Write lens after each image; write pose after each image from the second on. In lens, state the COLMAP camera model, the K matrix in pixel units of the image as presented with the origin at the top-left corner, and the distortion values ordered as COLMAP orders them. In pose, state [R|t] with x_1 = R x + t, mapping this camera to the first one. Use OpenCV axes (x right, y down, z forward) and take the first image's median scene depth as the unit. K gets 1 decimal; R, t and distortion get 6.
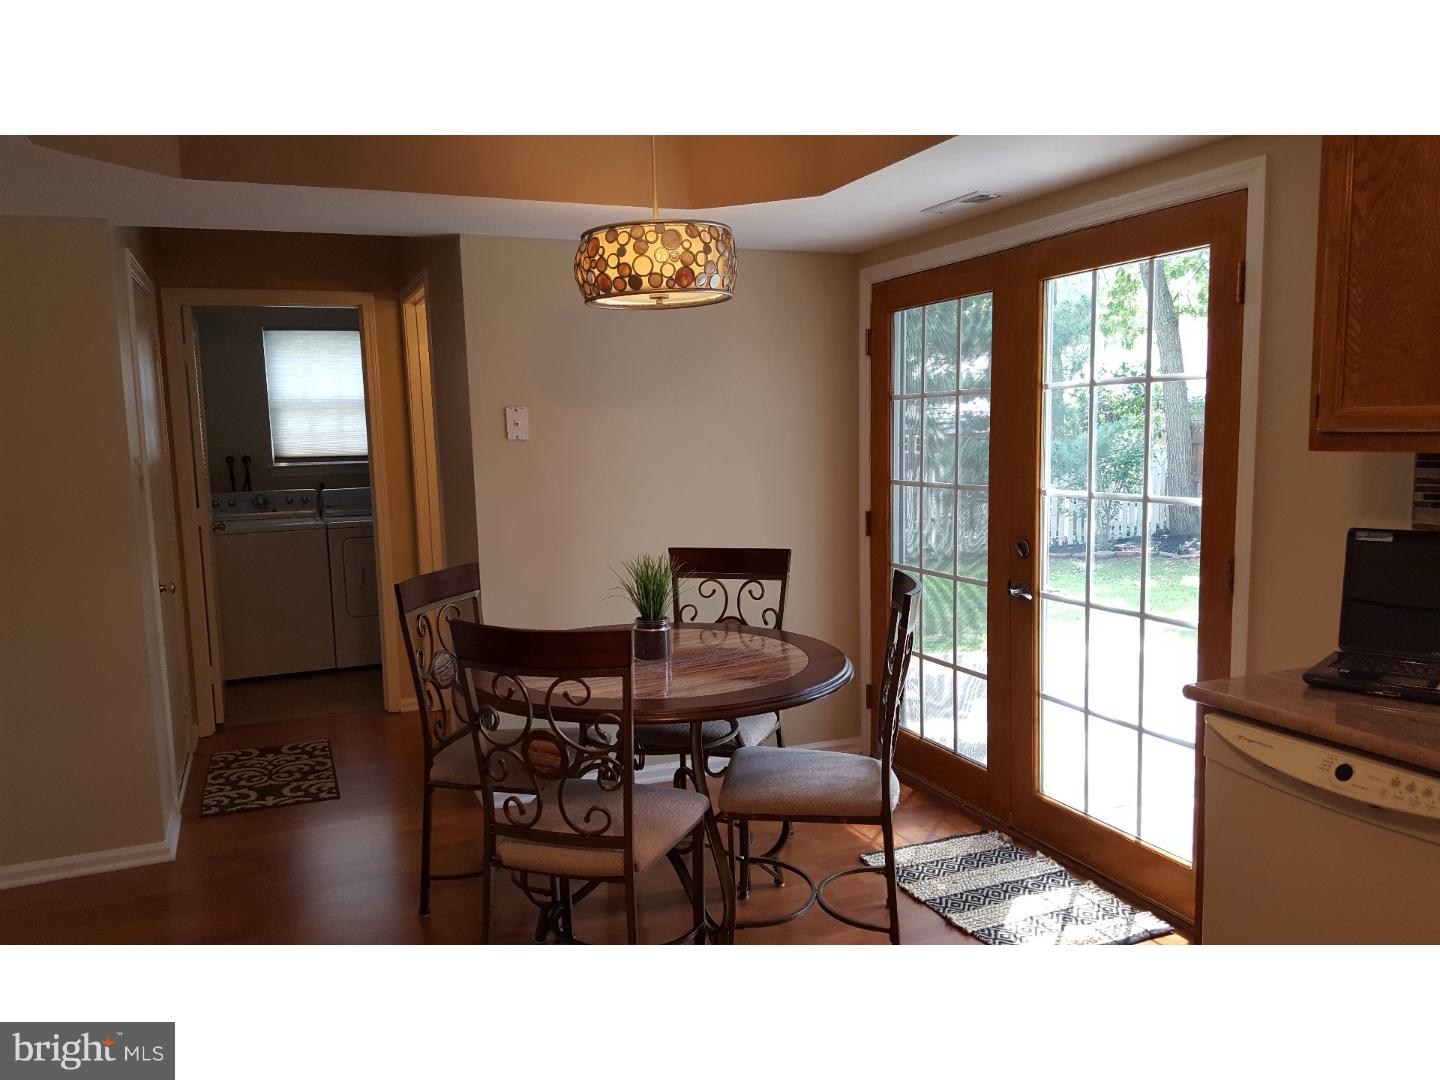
lens RADIAL K [[1073.1, 0, 720.0], [0, 1073.1, 540.0], [0, 0, 1]] dist [0.205739, -0.321231]
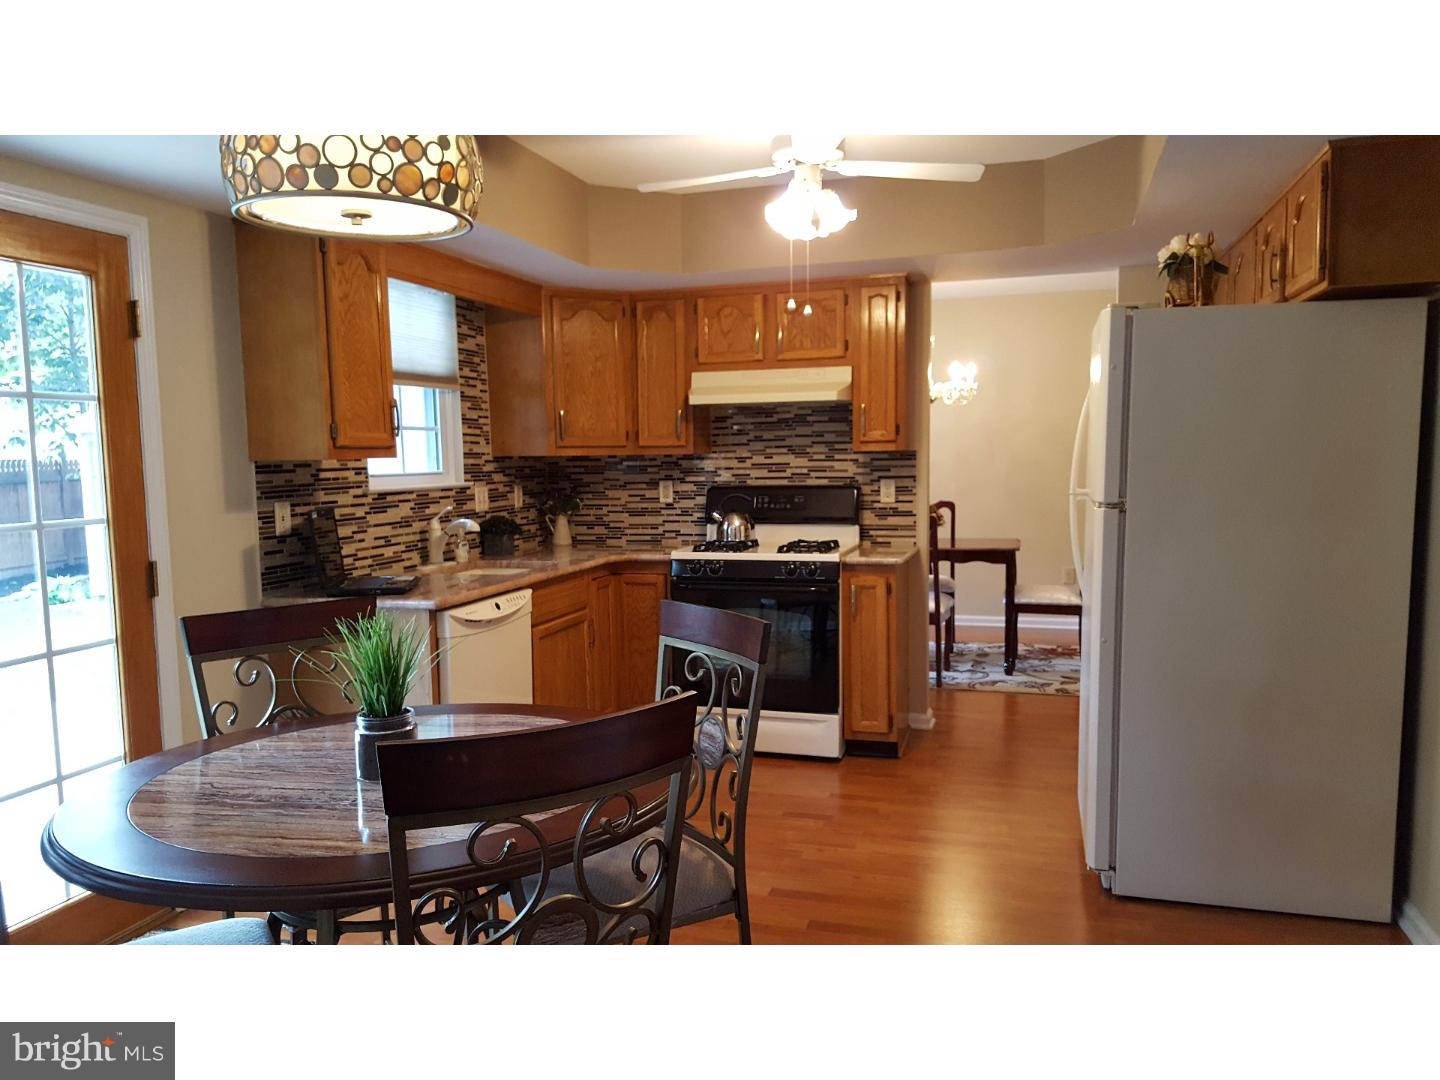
lens RADIAL K [[1063.4, 0, 709.4], [0, 1063.4, 550.4], [0, 0, 1]] dist [0.165917, -0.236102]
pose [[-0.766728, -0.022334, 0.641584, -0.606888], [0.104549, 0.981709, 0.159116, -0.101489], [-0.633402, 0.189076, -0.750368, 1.310275]]
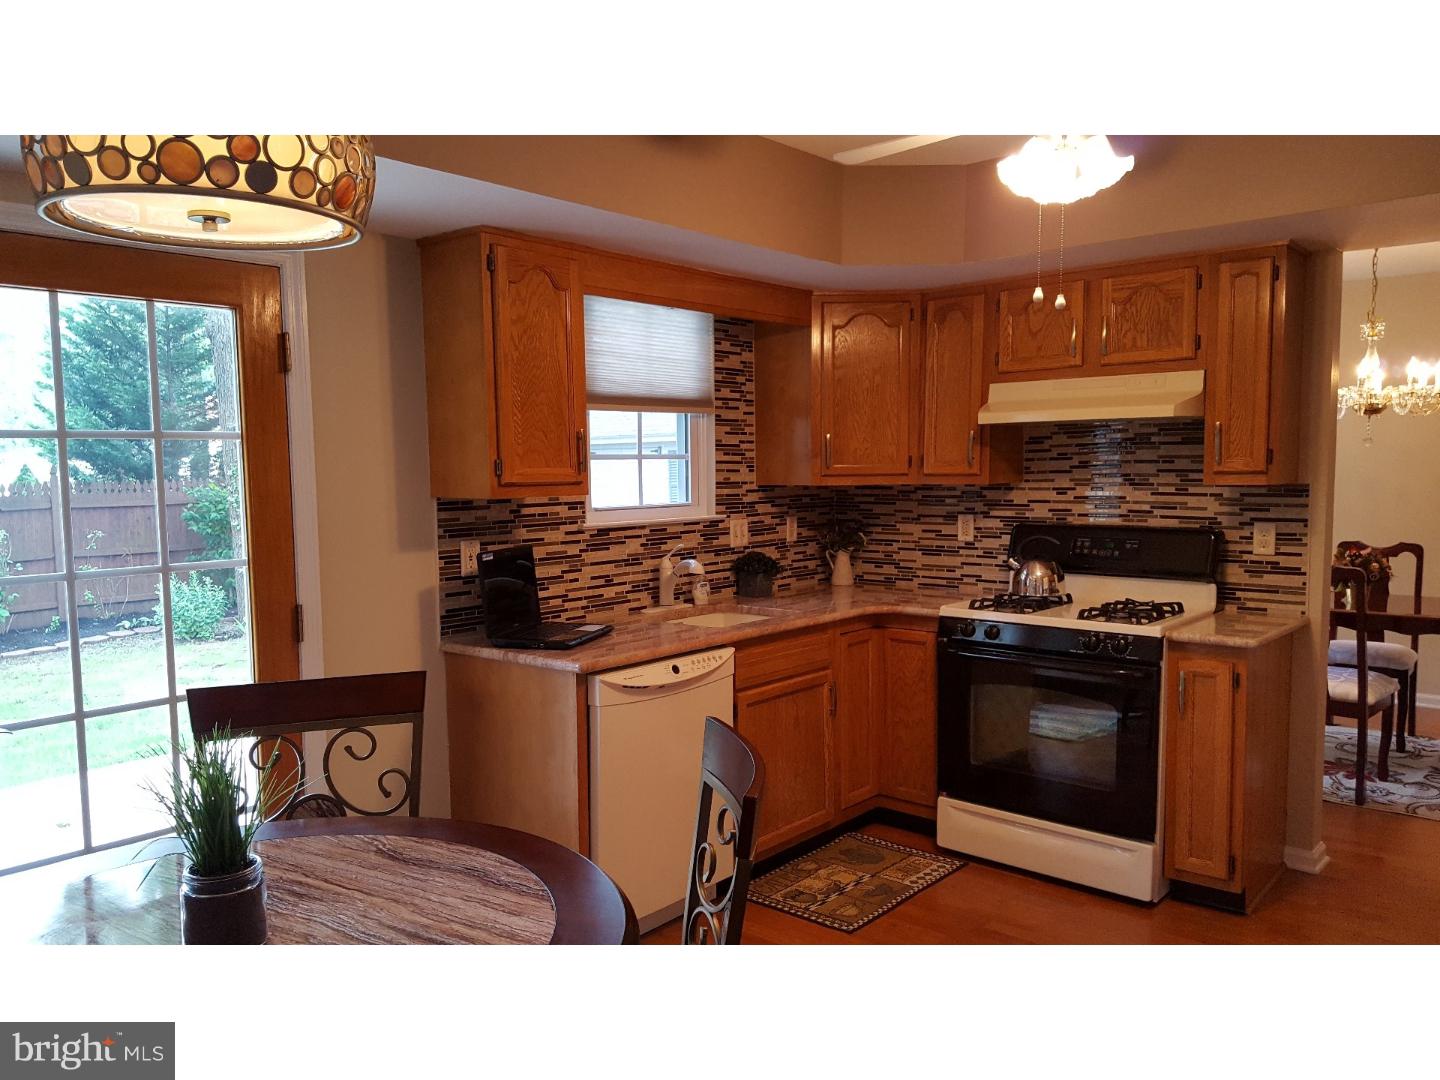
lens RADIAL K [[1063.4, 0, 709.4], [0, 1063.4, 550.4], [0, 0, 1]] dist [0.165917, -0.236102]
pose [[-0.438640, -0.044041, 0.897583, -0.585836], [0.118983, 0.987159, 0.106583, -0.092096], [-0.890751, 0.153549, -0.427767, 0.969157]]
